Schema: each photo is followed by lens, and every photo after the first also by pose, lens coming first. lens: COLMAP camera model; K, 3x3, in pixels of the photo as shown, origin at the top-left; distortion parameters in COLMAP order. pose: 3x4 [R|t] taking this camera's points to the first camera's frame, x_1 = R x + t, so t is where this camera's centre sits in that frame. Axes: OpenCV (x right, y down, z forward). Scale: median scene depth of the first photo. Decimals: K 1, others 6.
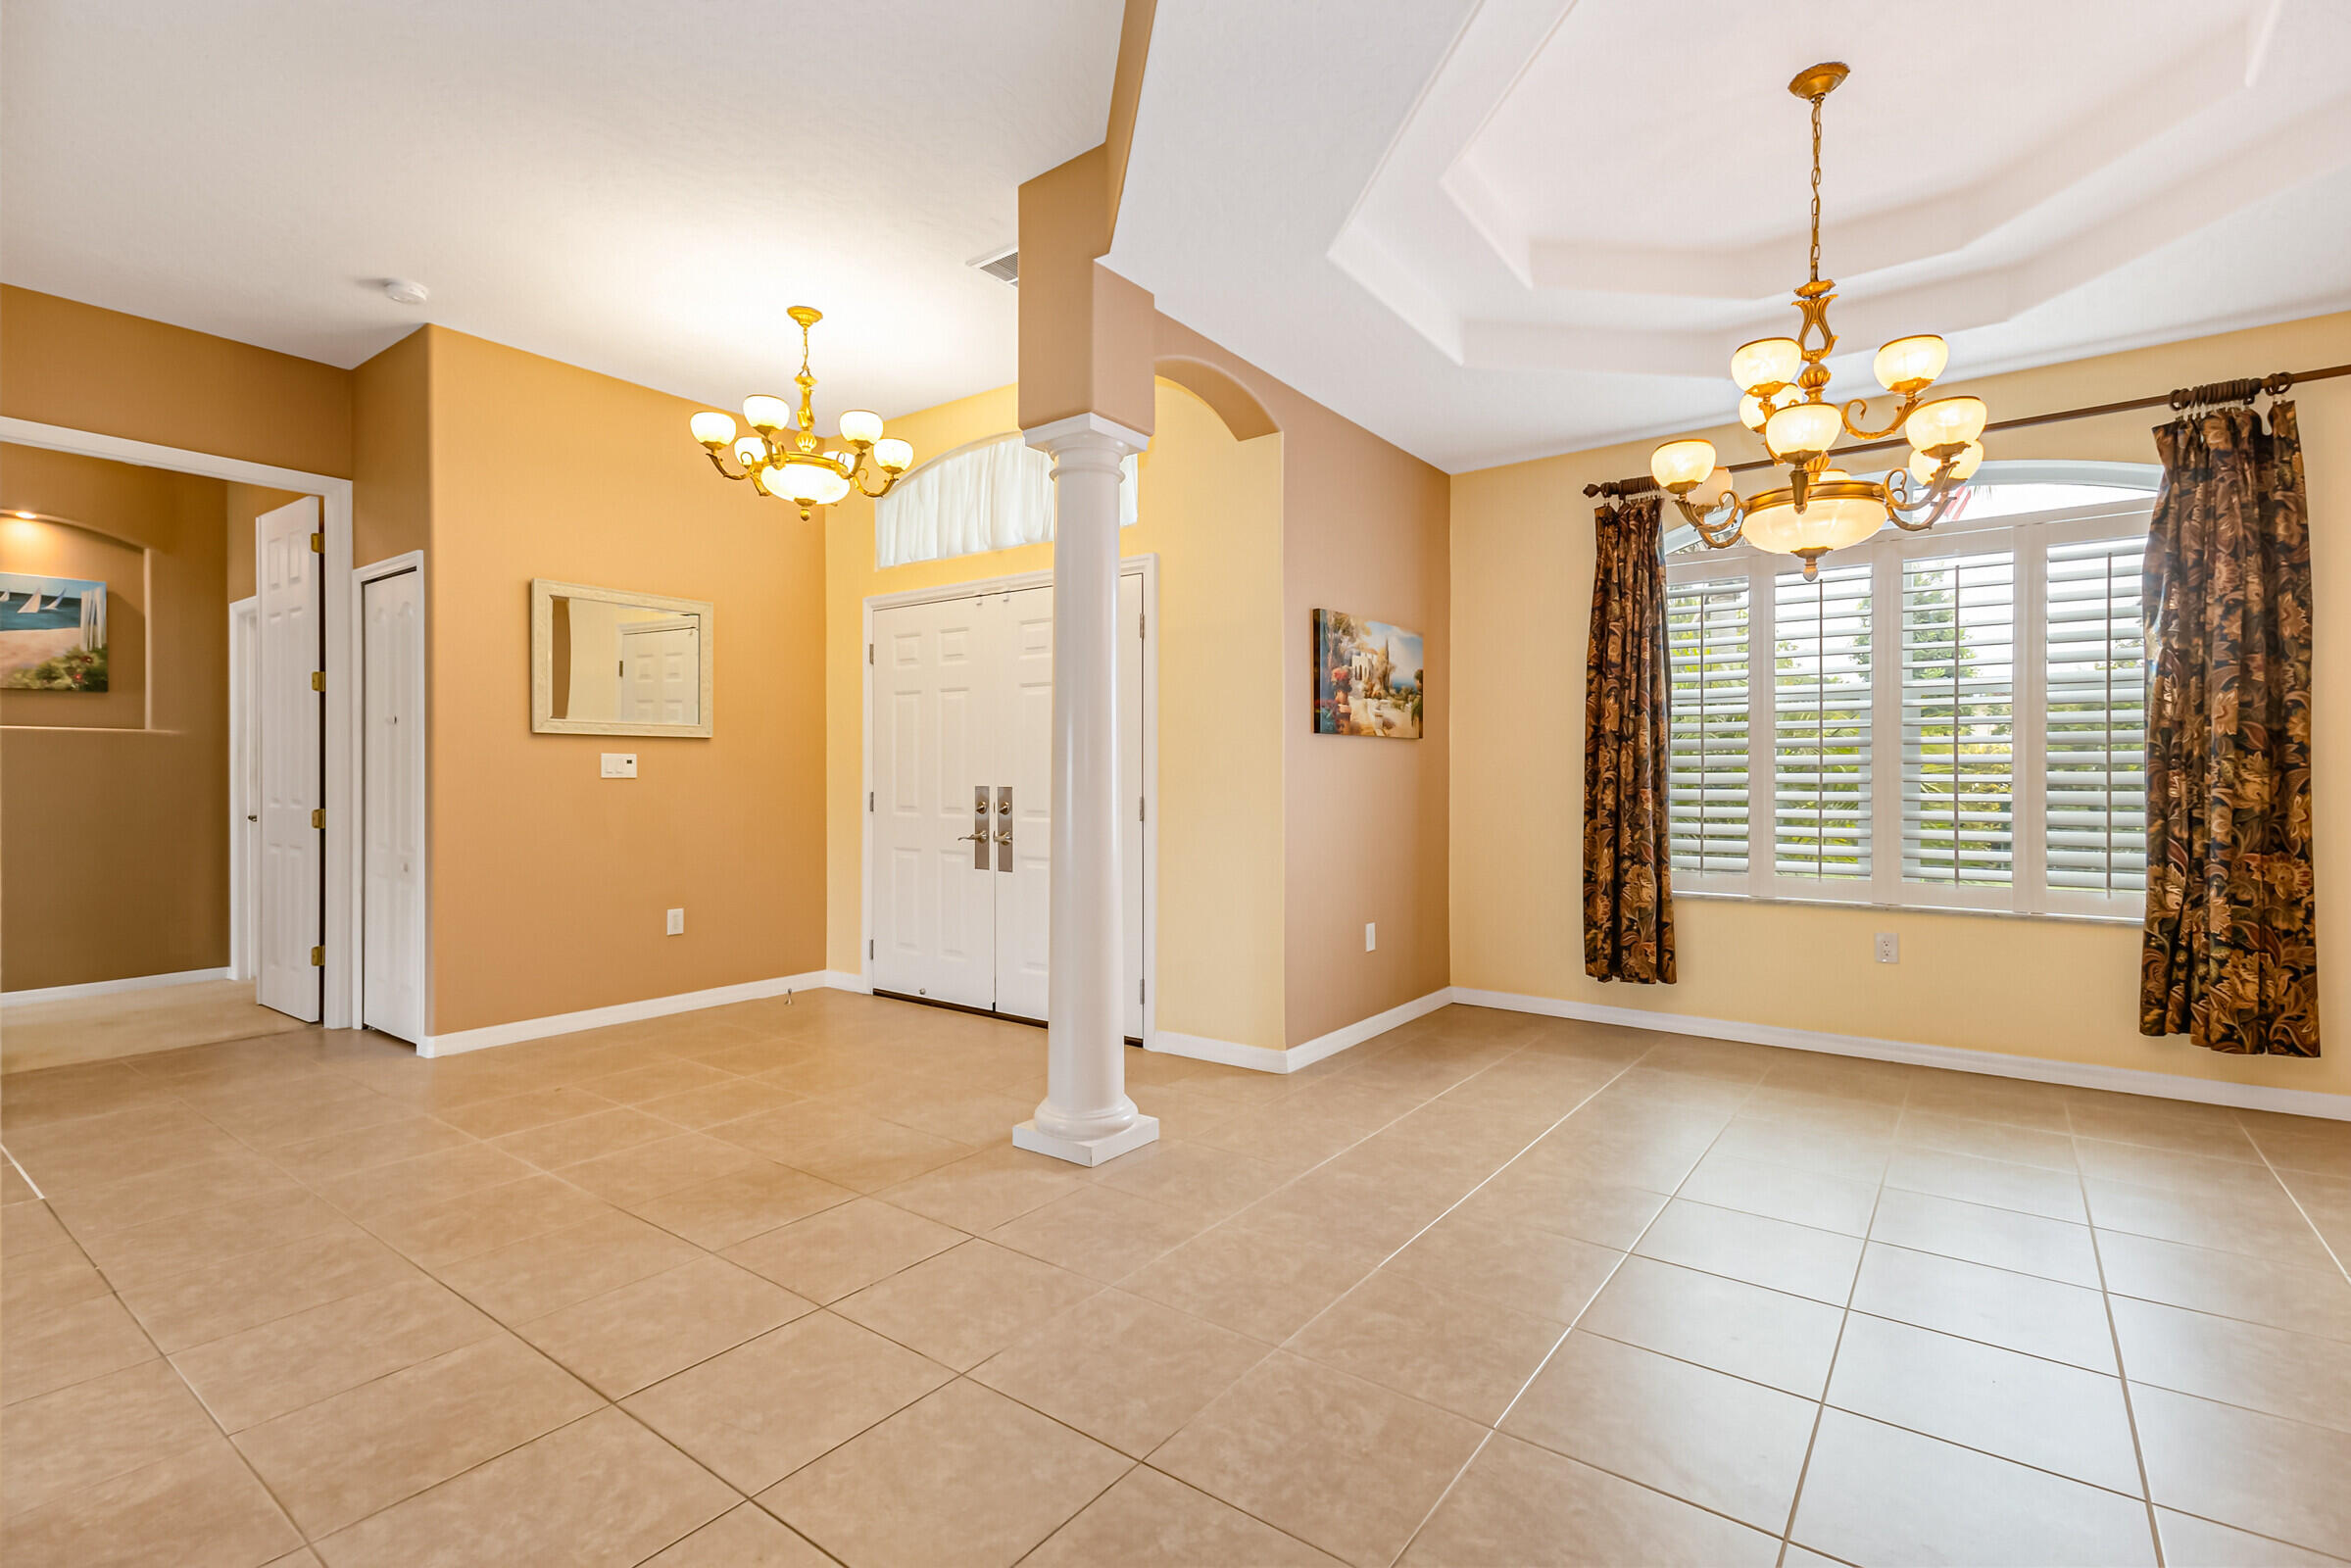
lens RADIAL K [[1083.5, 0, 1178.8], [0, 1083.5, 780.2], [0, 0, 1]] dist [-0.000647, -0.000246]
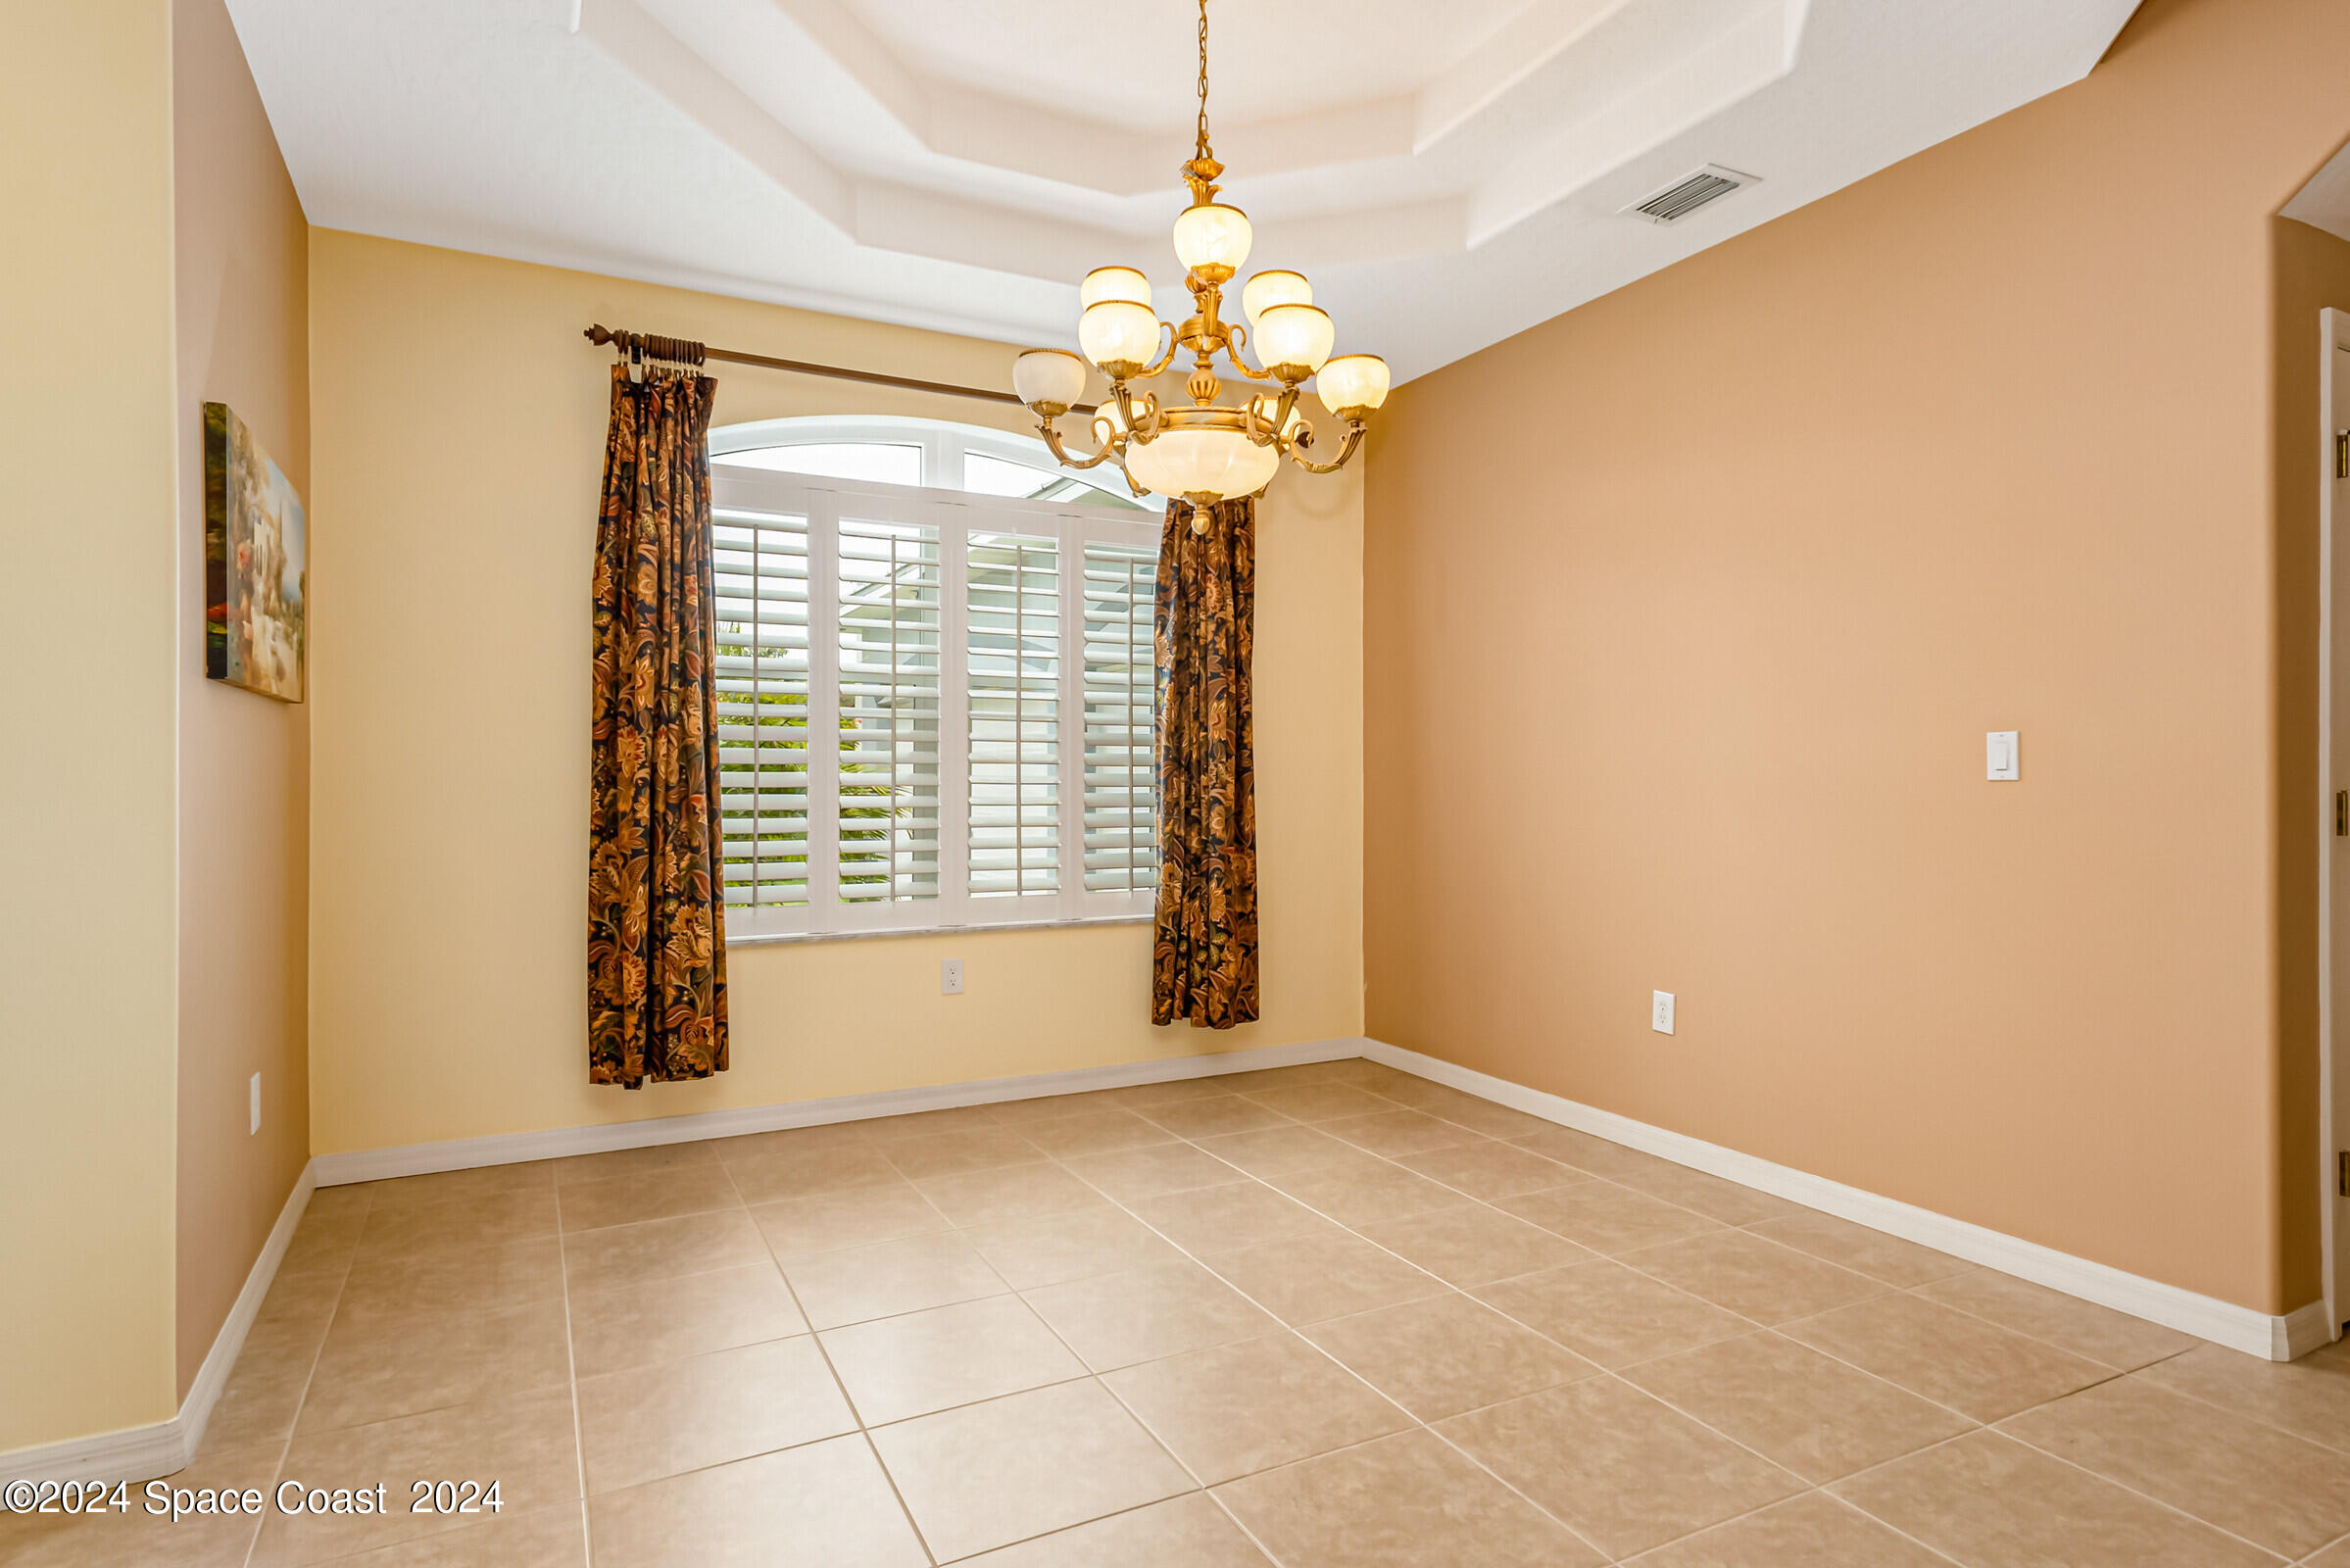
lens RADIAL K [[1260.3, 0, 1177.9], [0, 1260.3, 783.1], [0, 0, 1]] dist [0.008353, -0.000795]
pose [[0.429469, -0.000696, 0.903082, -0.163216], [0.001086, 0.999999, 0.000255, 0.000849], [-0.903081, 0.000871, 0.429469, 0.384549]]
